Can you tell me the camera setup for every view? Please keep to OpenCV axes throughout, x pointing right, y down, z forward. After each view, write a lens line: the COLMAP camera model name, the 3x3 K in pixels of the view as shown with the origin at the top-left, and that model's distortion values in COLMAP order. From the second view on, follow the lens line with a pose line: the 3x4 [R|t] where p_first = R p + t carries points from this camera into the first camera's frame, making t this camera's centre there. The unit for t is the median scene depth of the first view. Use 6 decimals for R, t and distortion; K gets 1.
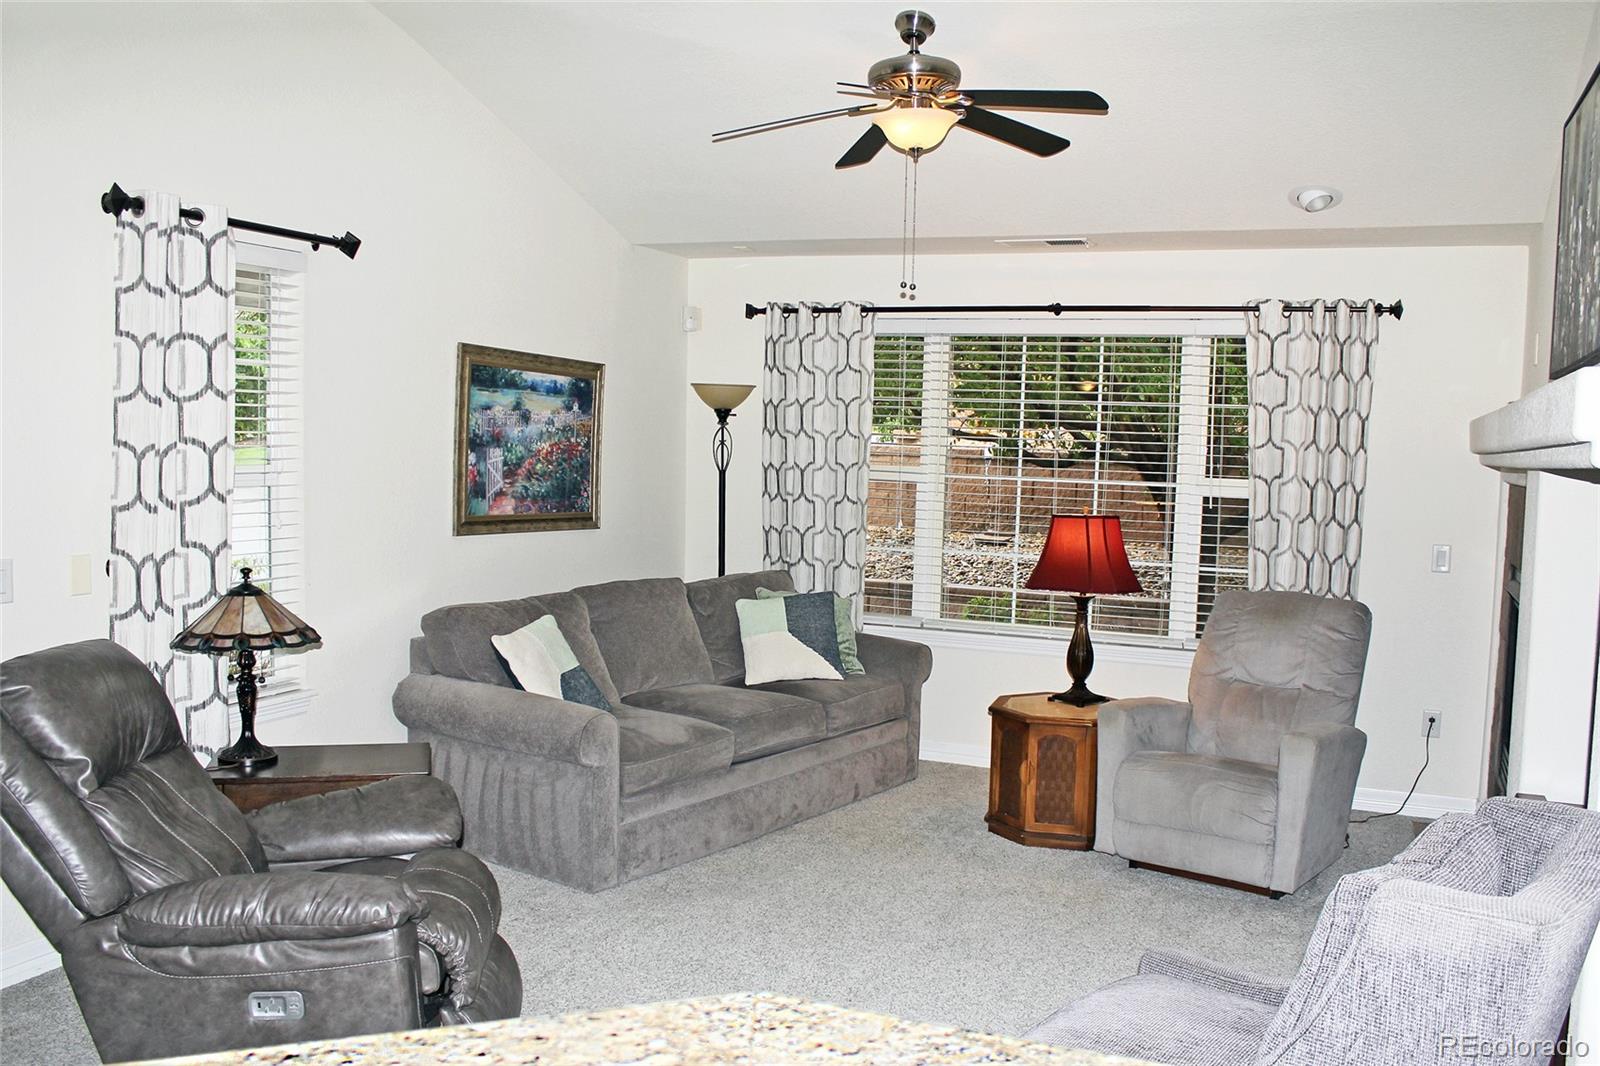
lens RADIAL K [[1323.9, 0, 810.3], [0, 1323.9, 550.2], [0, 0, 1]] dist [-0.158982, 0.128290]
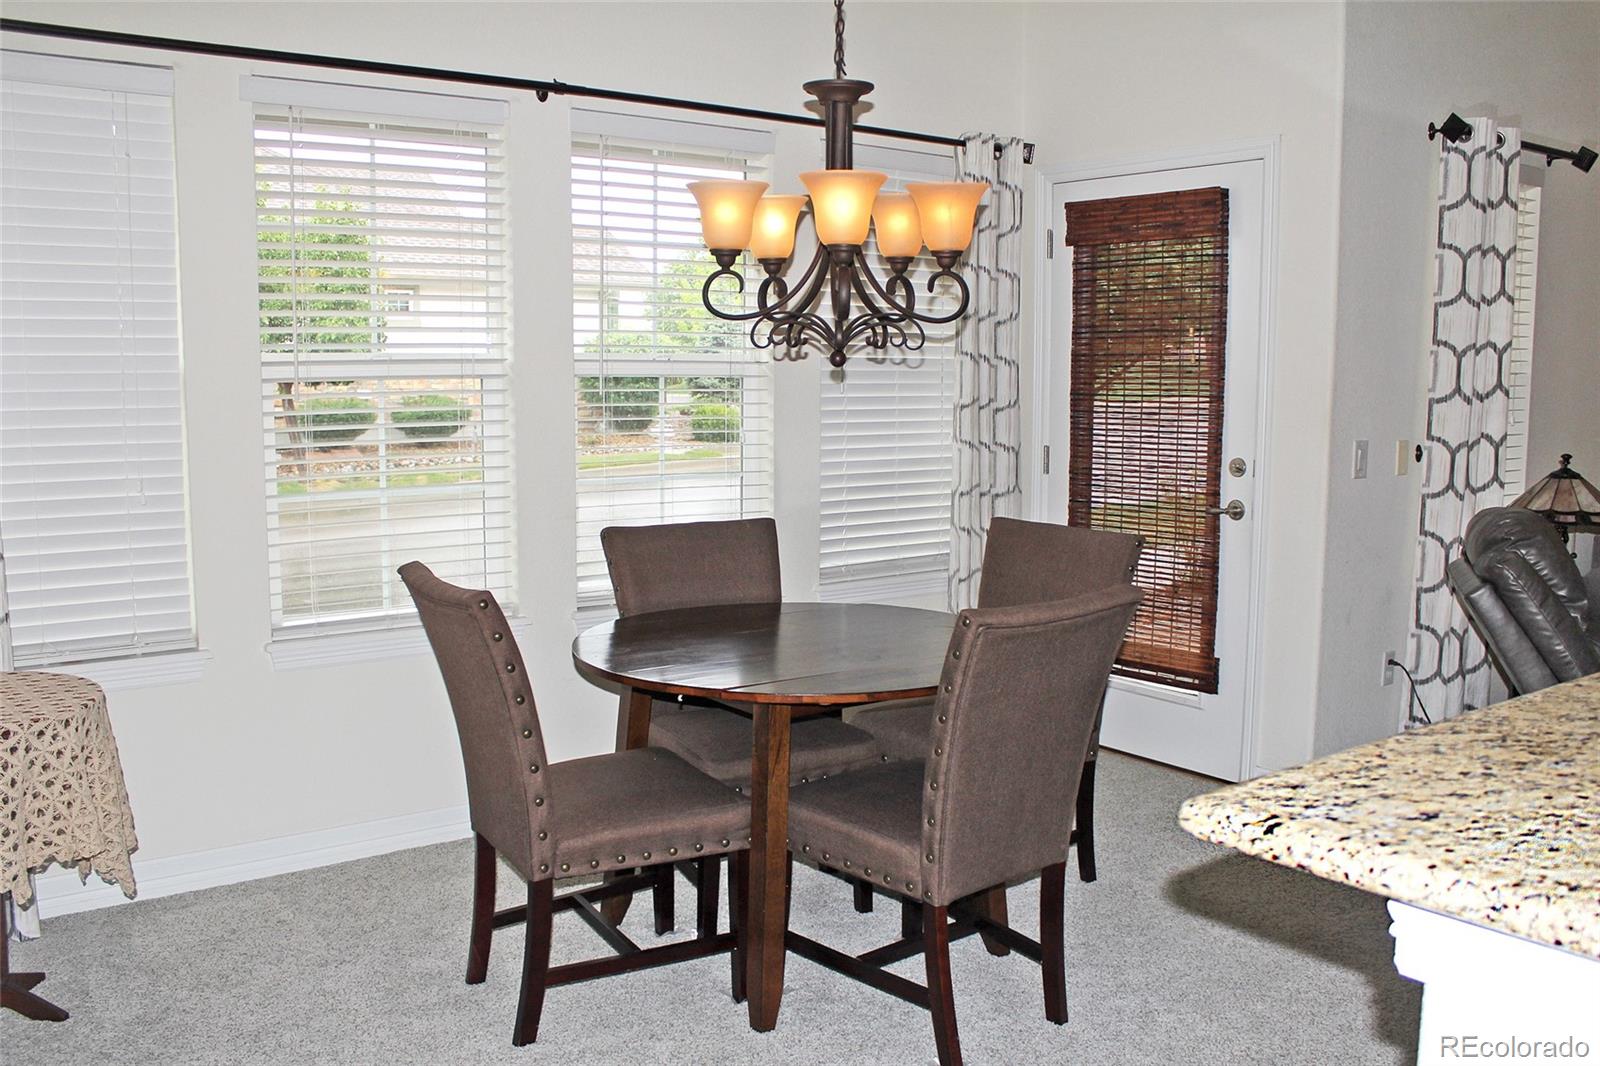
lens RADIAL K [[1375.5, 0, 805.5], [0, 1375.5, 550.3], [0, 0, 1]] dist [-0.147020, 0.101268]
pose [[0.851333, 0.048821, -0.522349, -0.263598], [-0.025602, 0.998340, 0.051583, 0.036302], [0.524001, -0.030541, 0.851170, -0.212073]]
